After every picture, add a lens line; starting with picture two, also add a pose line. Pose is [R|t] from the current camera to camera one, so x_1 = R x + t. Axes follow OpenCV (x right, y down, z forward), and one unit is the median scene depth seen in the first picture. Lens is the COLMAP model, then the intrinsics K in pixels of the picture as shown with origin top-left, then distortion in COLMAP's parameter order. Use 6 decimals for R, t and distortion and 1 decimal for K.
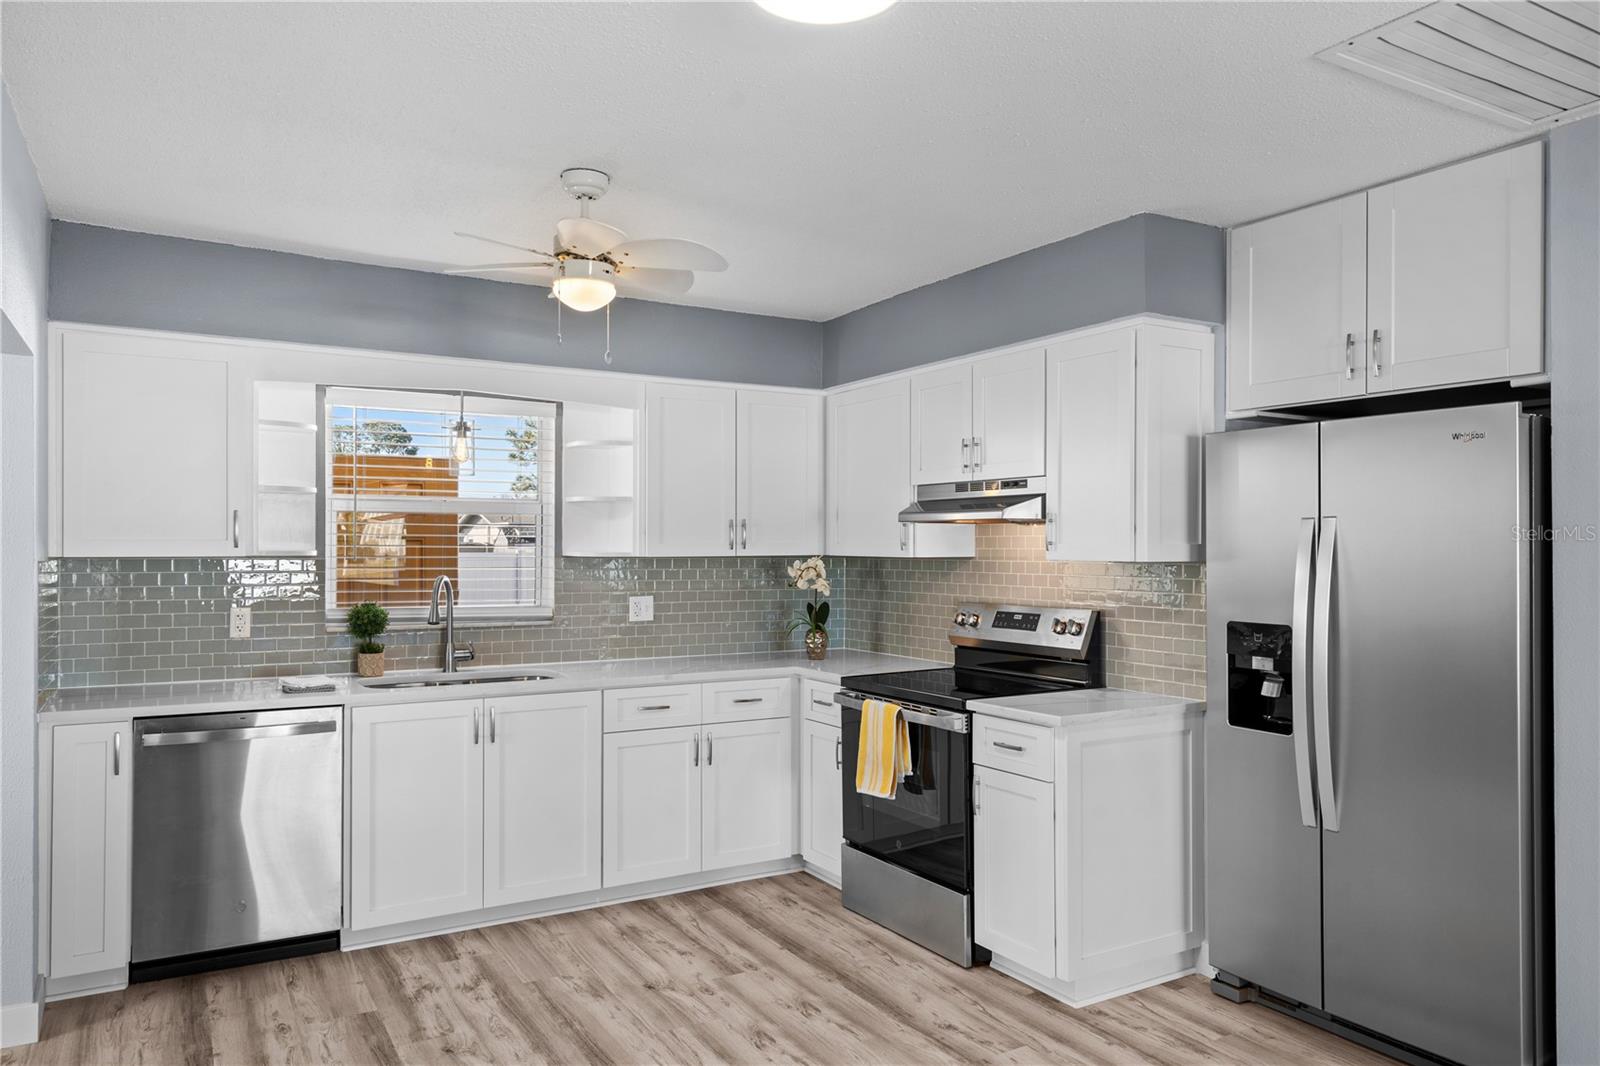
lens RADIAL K [[1101.4, 0, 805.7], [0, 1101.4, 539.6], [0, 0, 1]] dist [0.009809, 0.003023]
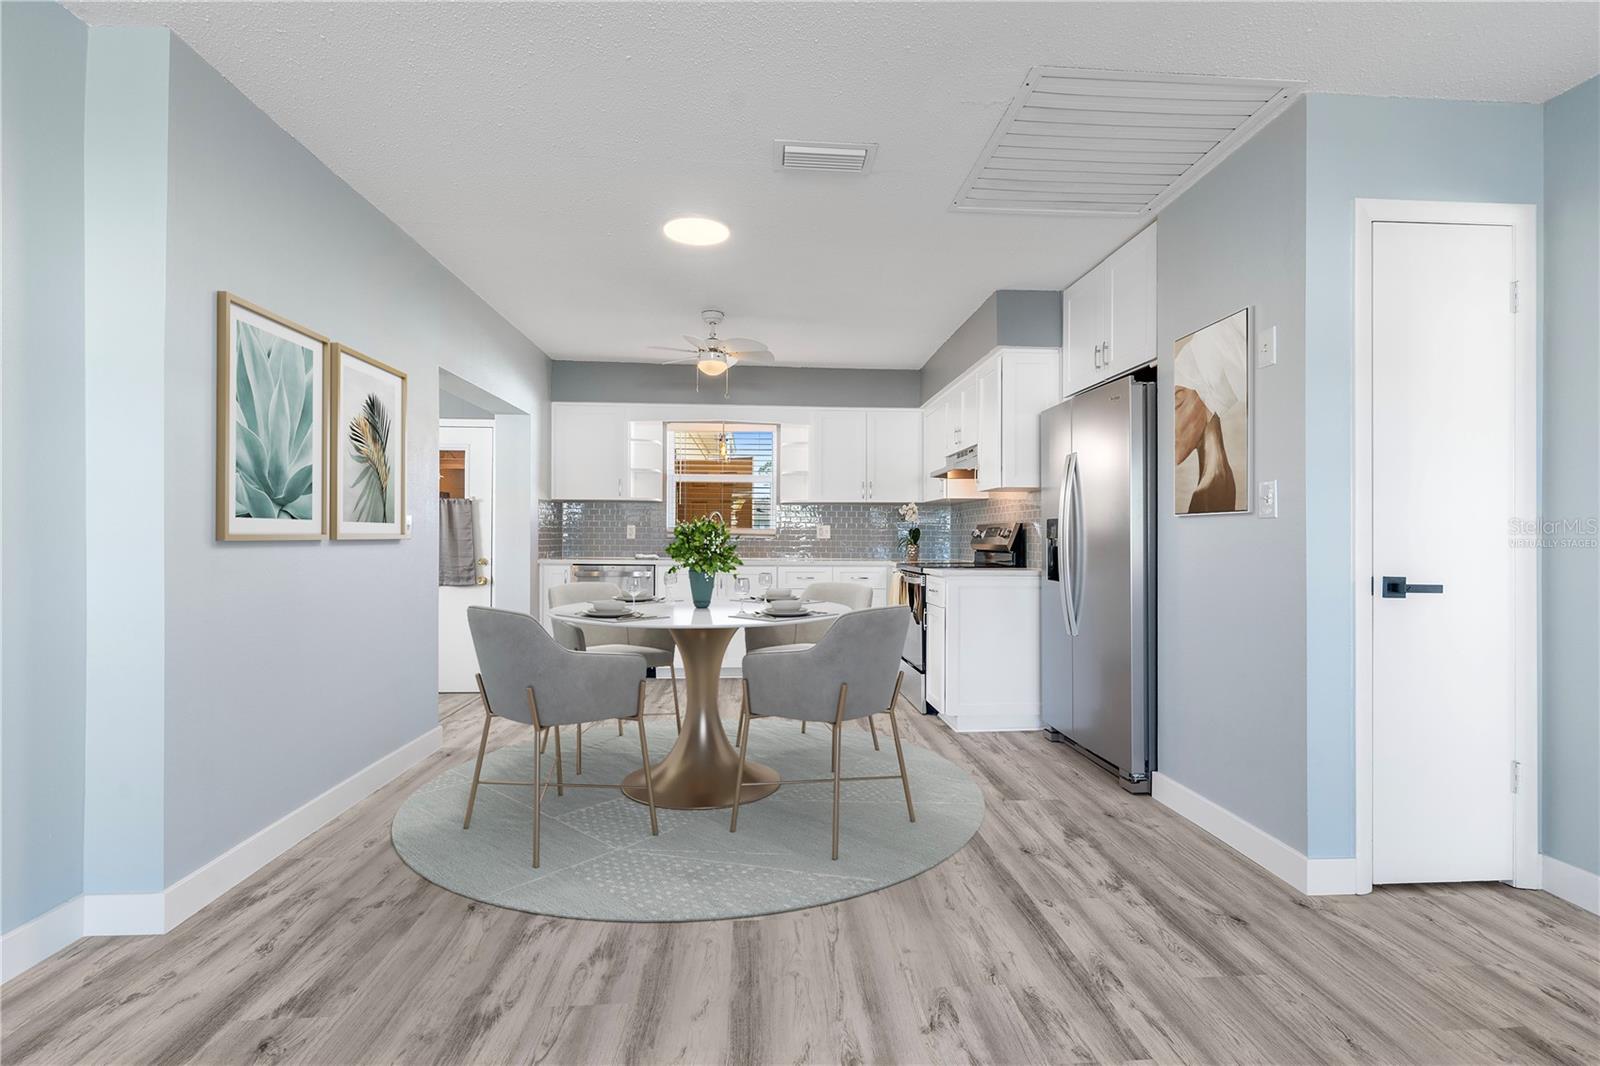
lens RADIAL K [[741.7, 0, 800.0], [0, 741.7, 533.0], [0, 0, 1]] dist [-0.003441, -0.000146]
pose [[0.890768, -0.000288, -0.454459, 0.480506], [-0.000861, 0.999997, -0.002321, 0.083352], [0.454458, 0.002459, 0.890765, -0.173700]]
